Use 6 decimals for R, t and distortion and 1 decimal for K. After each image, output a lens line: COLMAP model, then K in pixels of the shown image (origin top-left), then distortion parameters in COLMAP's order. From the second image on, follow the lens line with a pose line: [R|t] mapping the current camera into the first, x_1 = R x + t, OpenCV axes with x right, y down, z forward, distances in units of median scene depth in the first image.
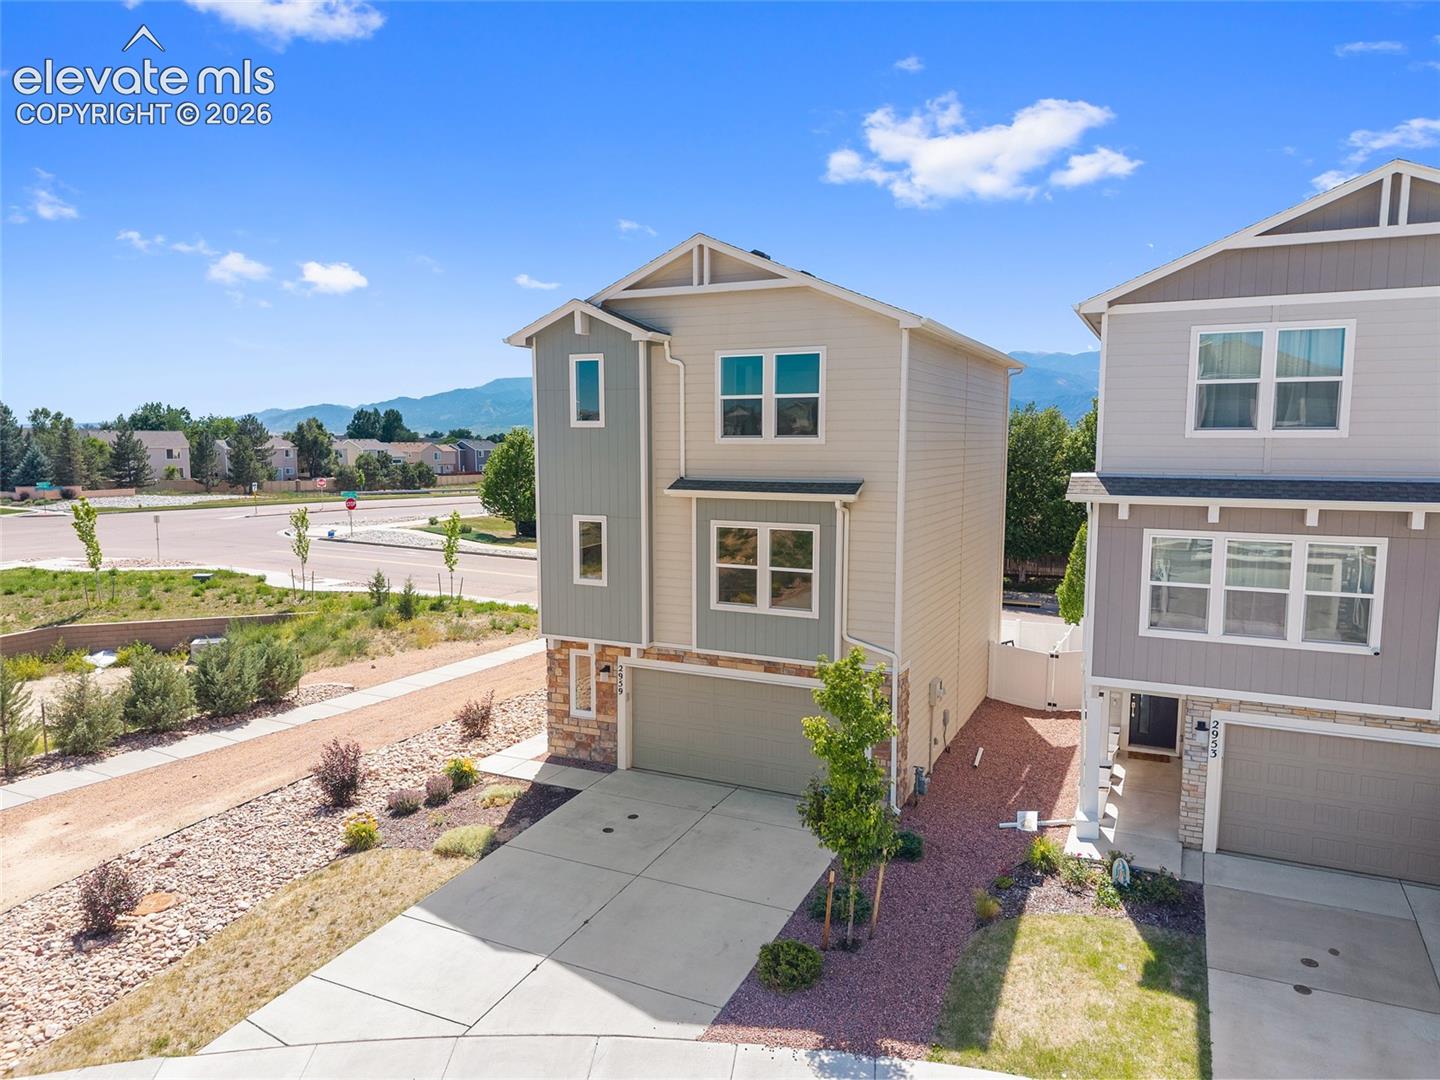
lens RADIAL K [[958.2, 0, 722.4], [0, 958.2, 536.3], [0, 0, 1]] dist [0.010425, -0.011322]
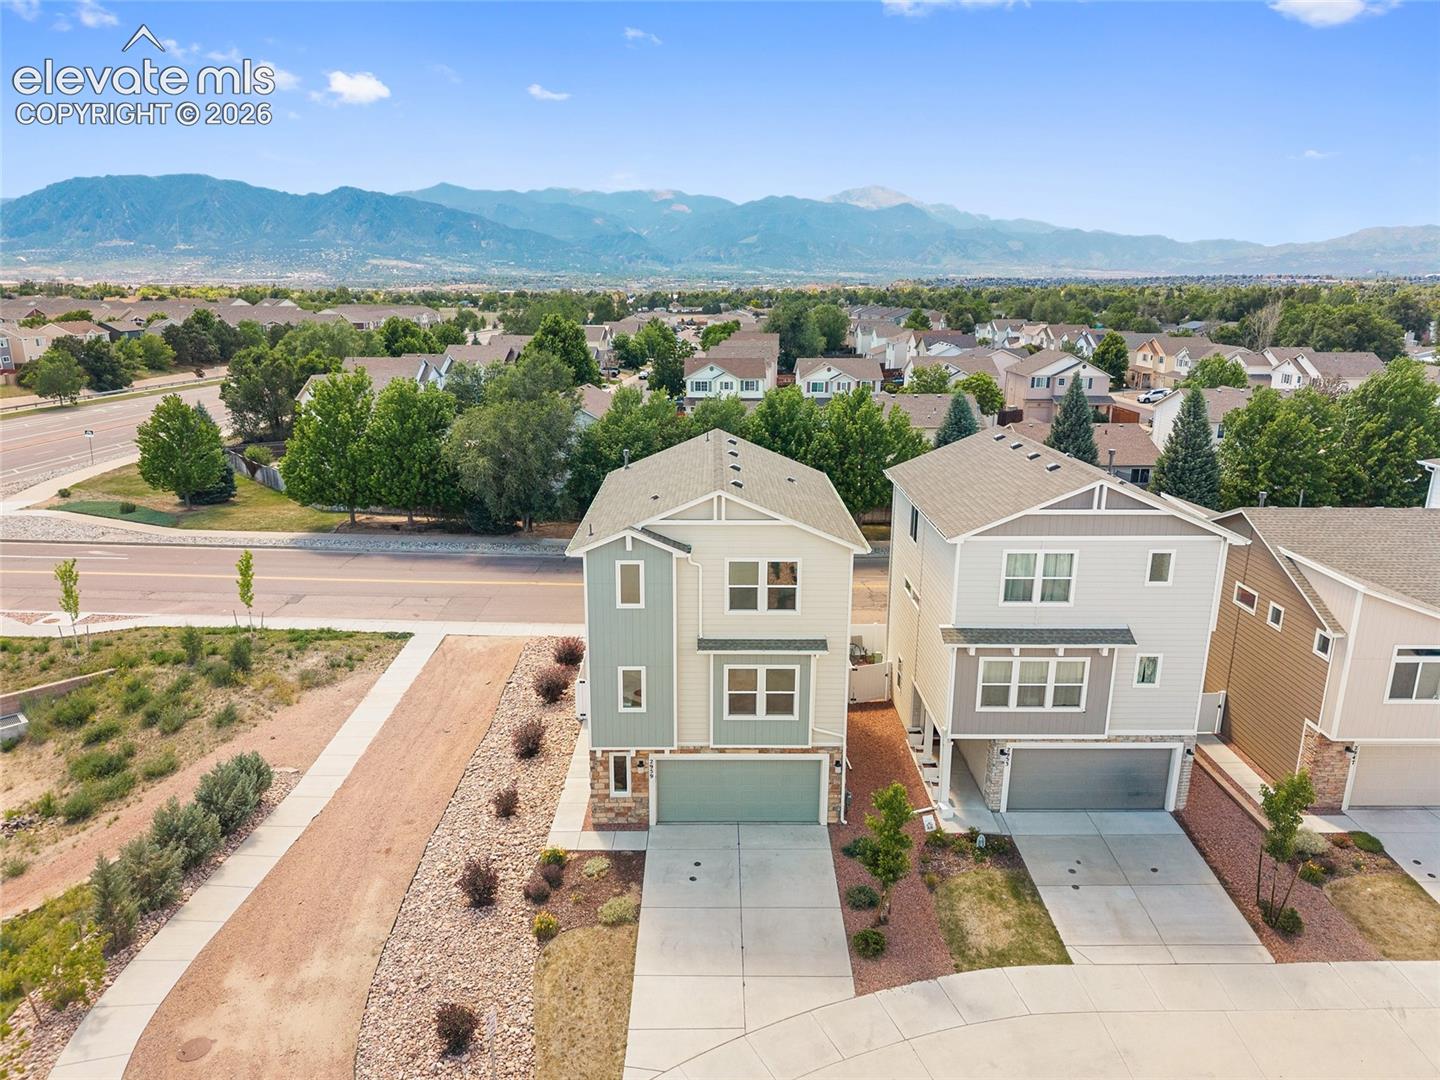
lens RADIAL K [[958.2, 0, 719.3], [0, 958.2, 528.7], [0, 0, 1]] dist [0.010425, -0.011322]
pose [[0.899045, -0.106085, 0.424811, -0.705123], [0.040972, 0.986331, 0.159599, -0.521543], [-0.435935, -0.126081, 0.891103, -0.356532]]
